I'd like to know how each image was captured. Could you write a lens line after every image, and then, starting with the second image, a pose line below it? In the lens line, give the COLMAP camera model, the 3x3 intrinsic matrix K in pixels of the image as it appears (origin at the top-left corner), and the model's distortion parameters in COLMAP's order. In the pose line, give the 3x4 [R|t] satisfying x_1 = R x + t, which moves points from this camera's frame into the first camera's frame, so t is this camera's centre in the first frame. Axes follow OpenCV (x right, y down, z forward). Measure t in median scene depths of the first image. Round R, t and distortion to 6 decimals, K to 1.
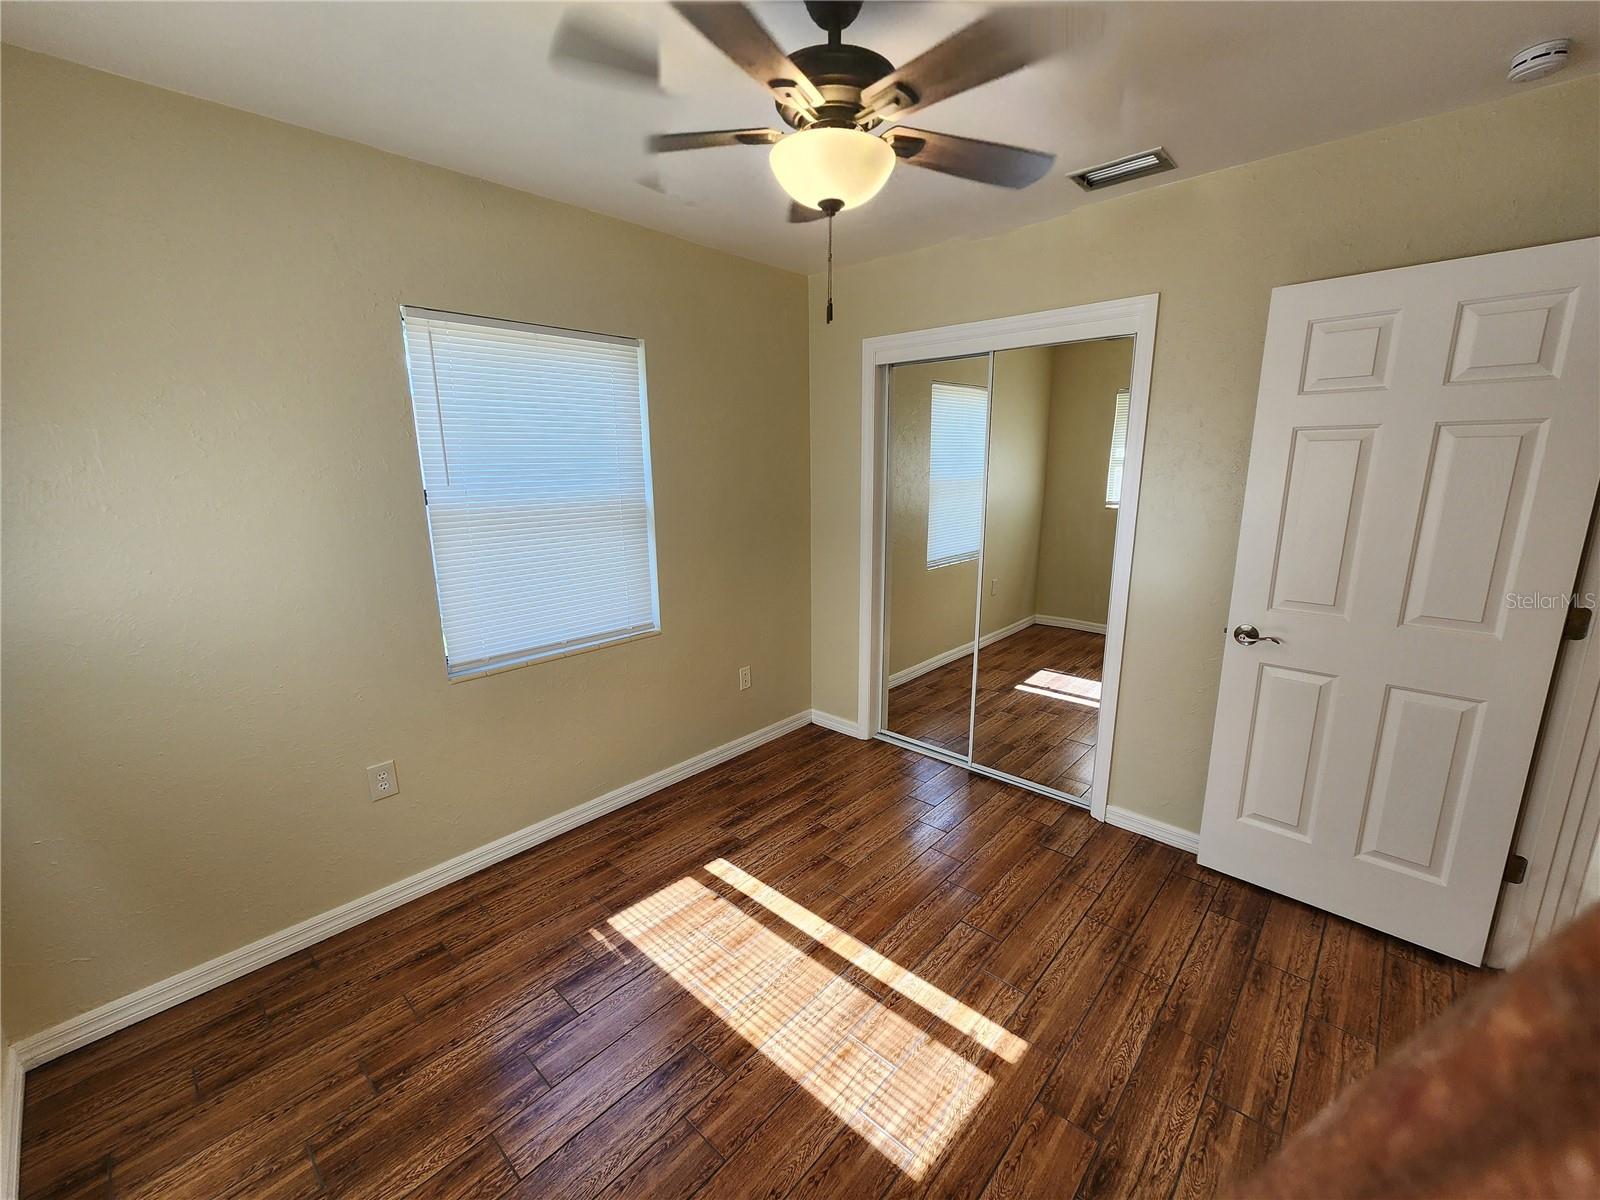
lens RADIAL K [[659.0, 0, 798.4], [0, 659.0, 605.8], [0, 0, 1]] dist [0.003696, -0.001116]
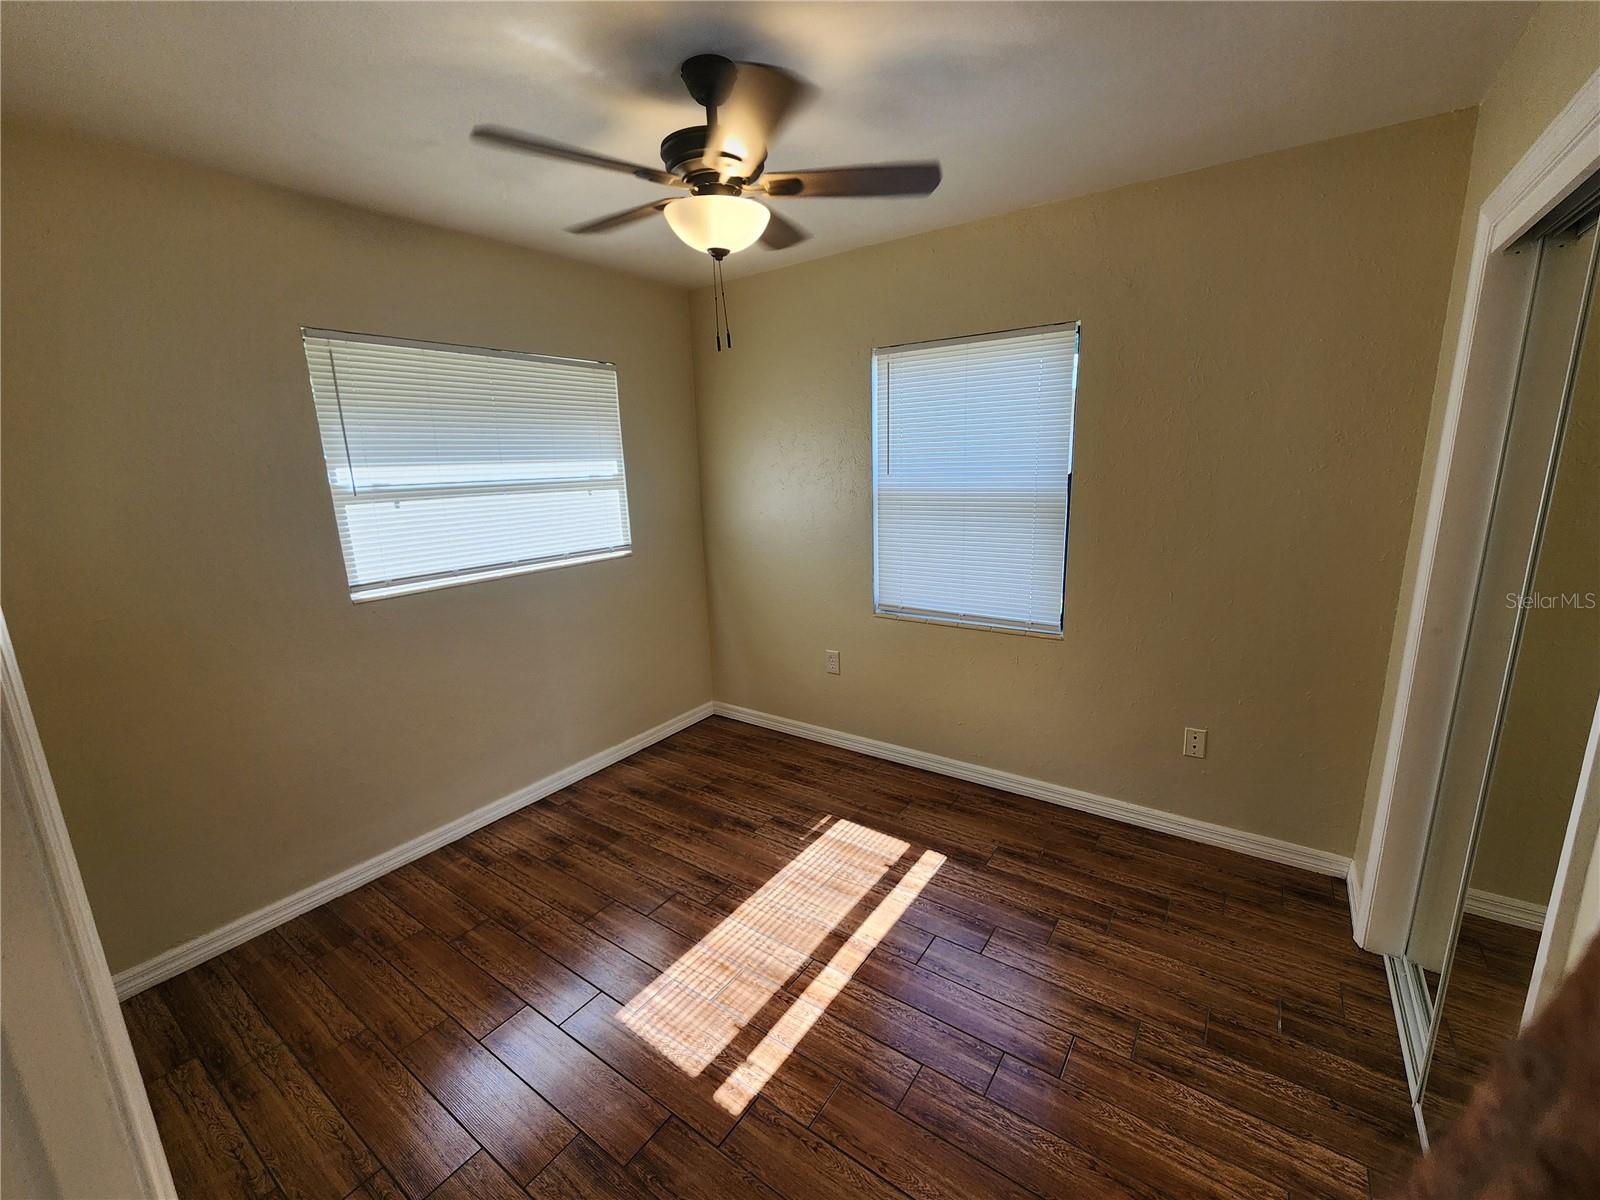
lens RADIAL K [[659.0, 0, 806.7], [0, 659.0, 612.7], [0, 0, 1]] dist [0.003696, -0.001116]
pose [[0.132095, 0.233173, -0.963422, 0.983836], [-0.185738, 0.960546, 0.207011, -0.188481], [0.973680, 0.151599, 0.170192, 0.765888]]
